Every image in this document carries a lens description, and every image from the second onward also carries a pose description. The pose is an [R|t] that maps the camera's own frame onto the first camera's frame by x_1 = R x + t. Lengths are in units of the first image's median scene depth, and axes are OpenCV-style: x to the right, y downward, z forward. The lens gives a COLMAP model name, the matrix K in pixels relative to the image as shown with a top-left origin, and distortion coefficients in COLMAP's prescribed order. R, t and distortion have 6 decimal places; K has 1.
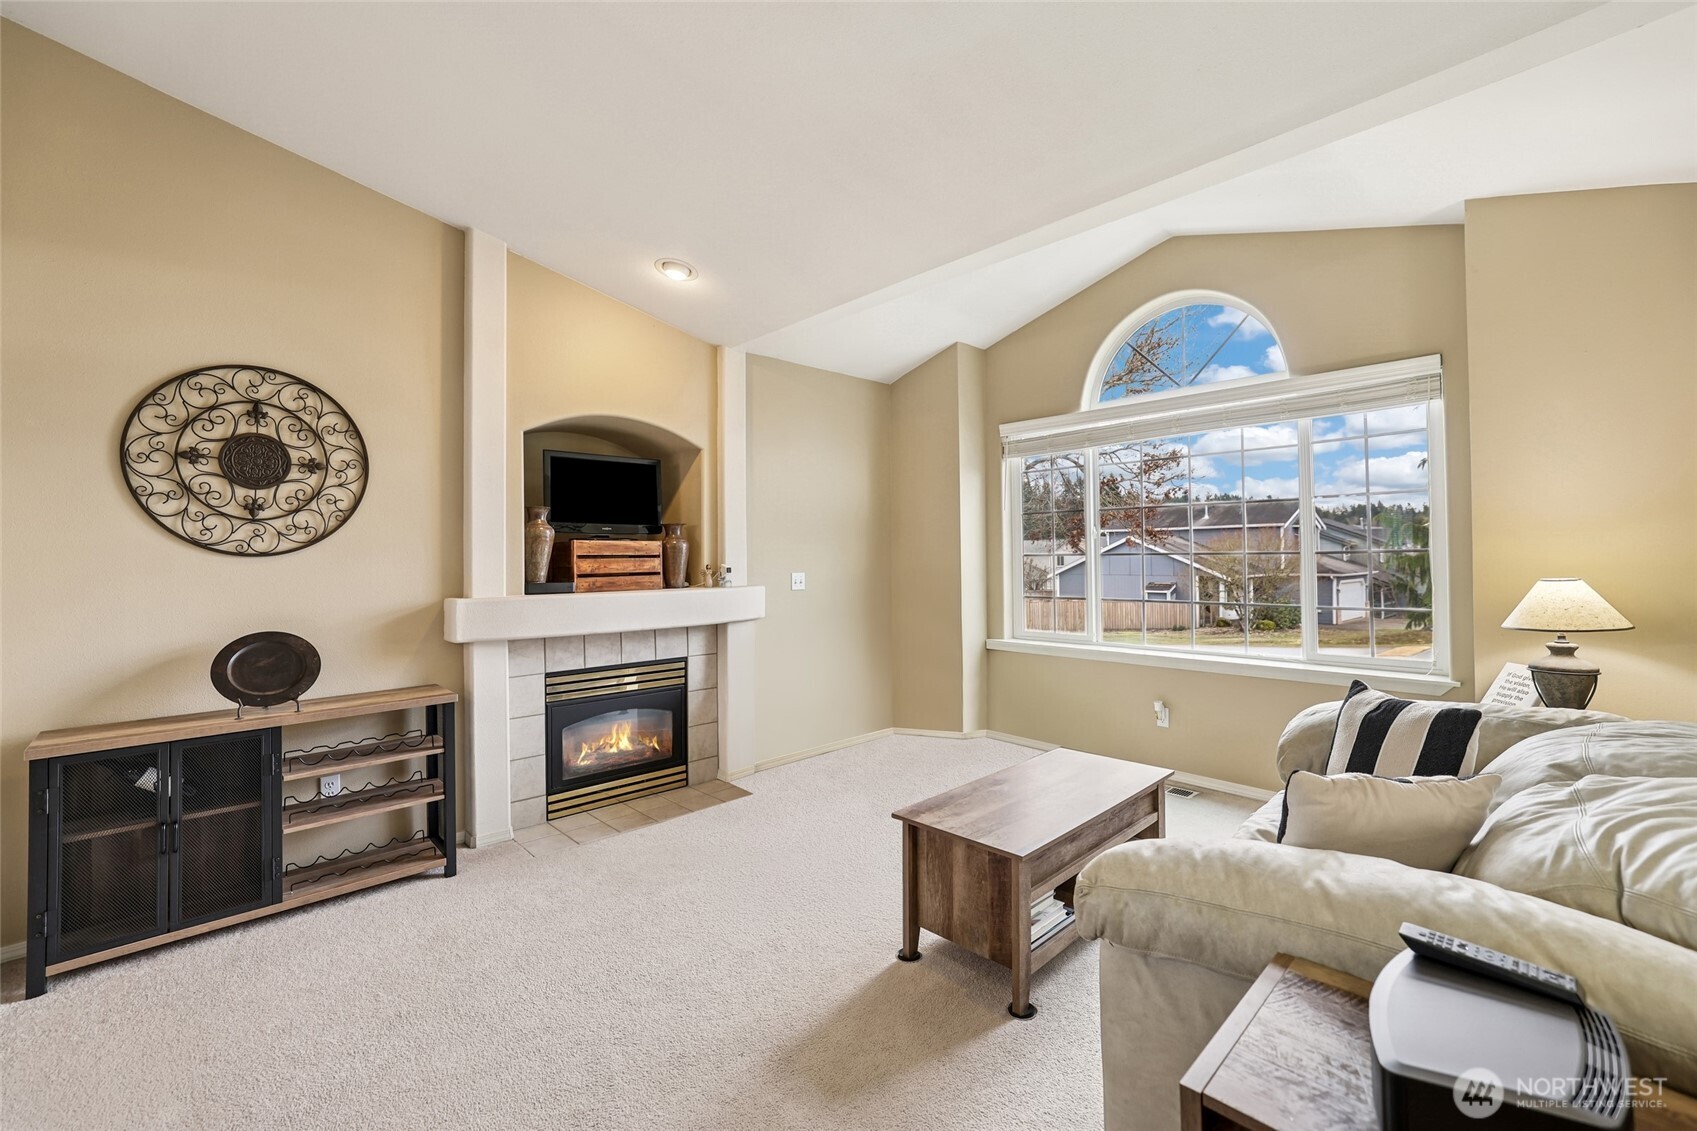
lens RADIAL K [[723.6, 0, 856.4], [0, 723.6, 563.1], [0, 0, 1]] dist [-0.016453, 0.016322]
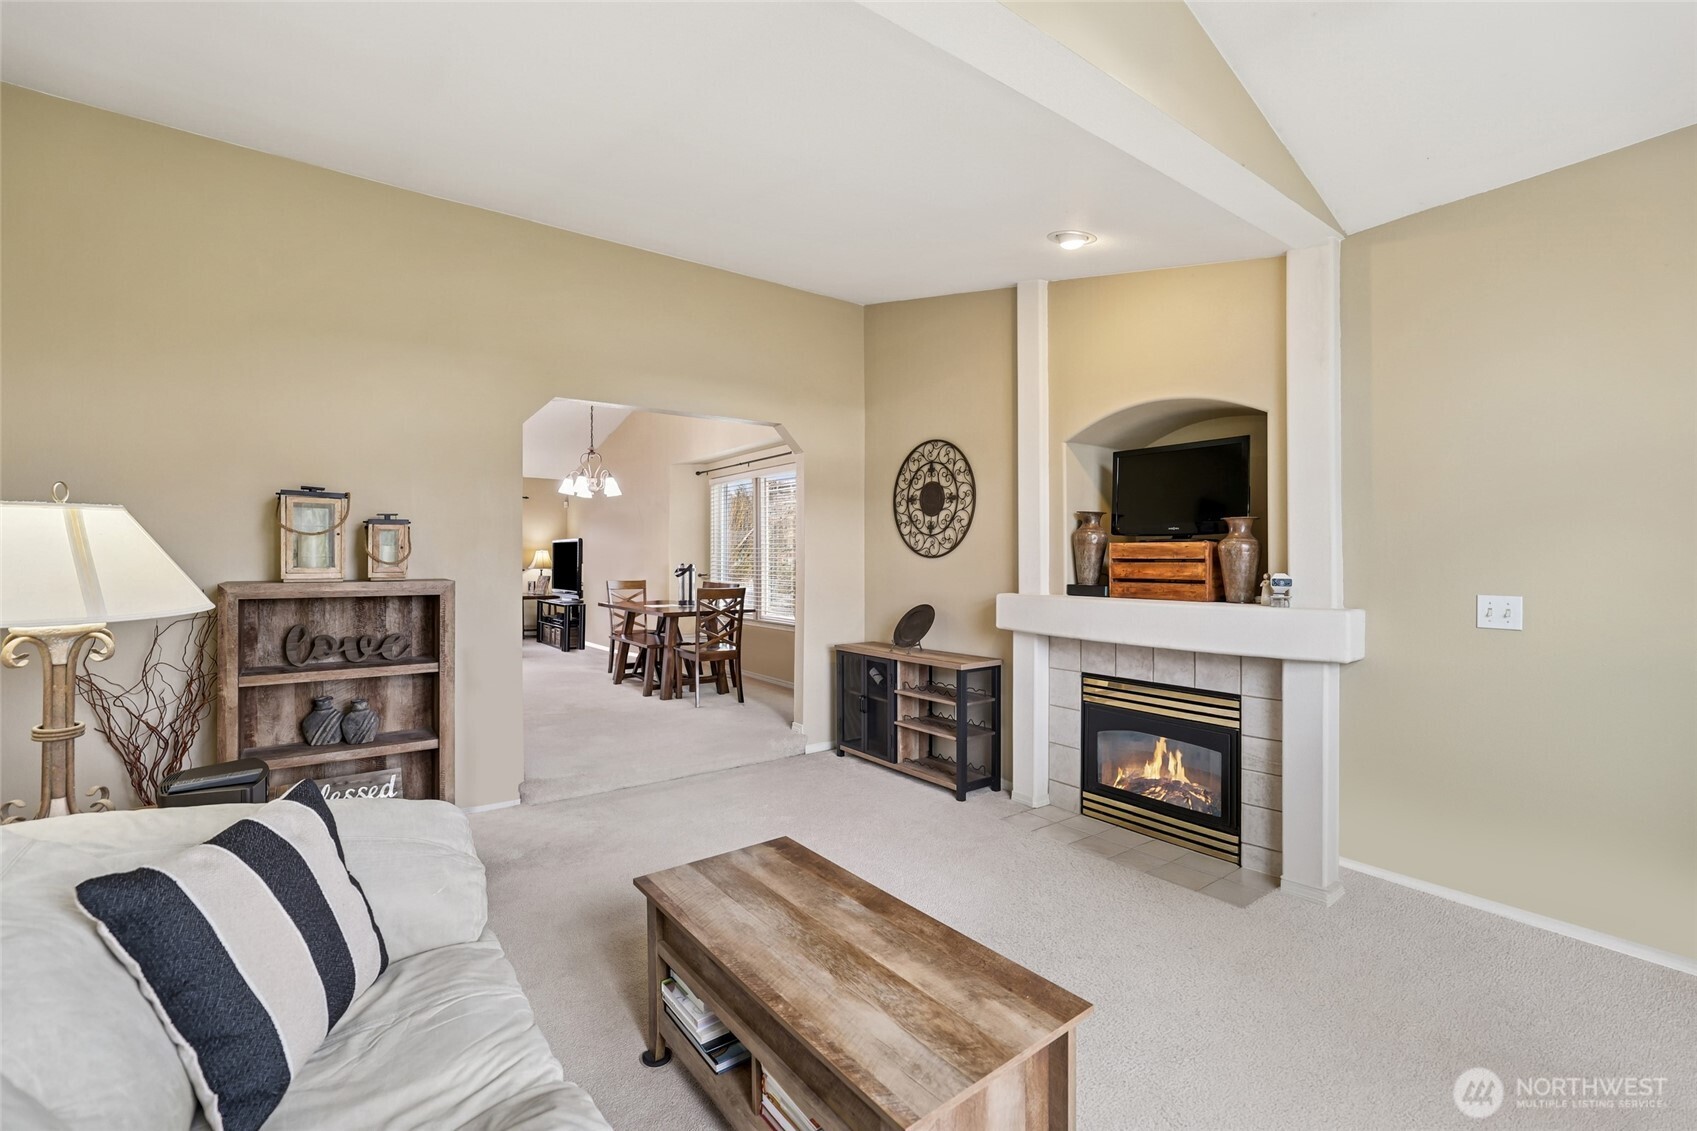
lens RADIAL K [[755.7, 0, 848.5], [0, 755.7, 565.5], [0, 0, 1]] dist [-0.068356, 0.019088]
pose [[-0.139993, 0.022440, -0.989898, 0.801061], [-0.006216, 0.999704, 0.023541, -0.028271], [0.990133, 0.009449, -0.139812, 0.968748]]
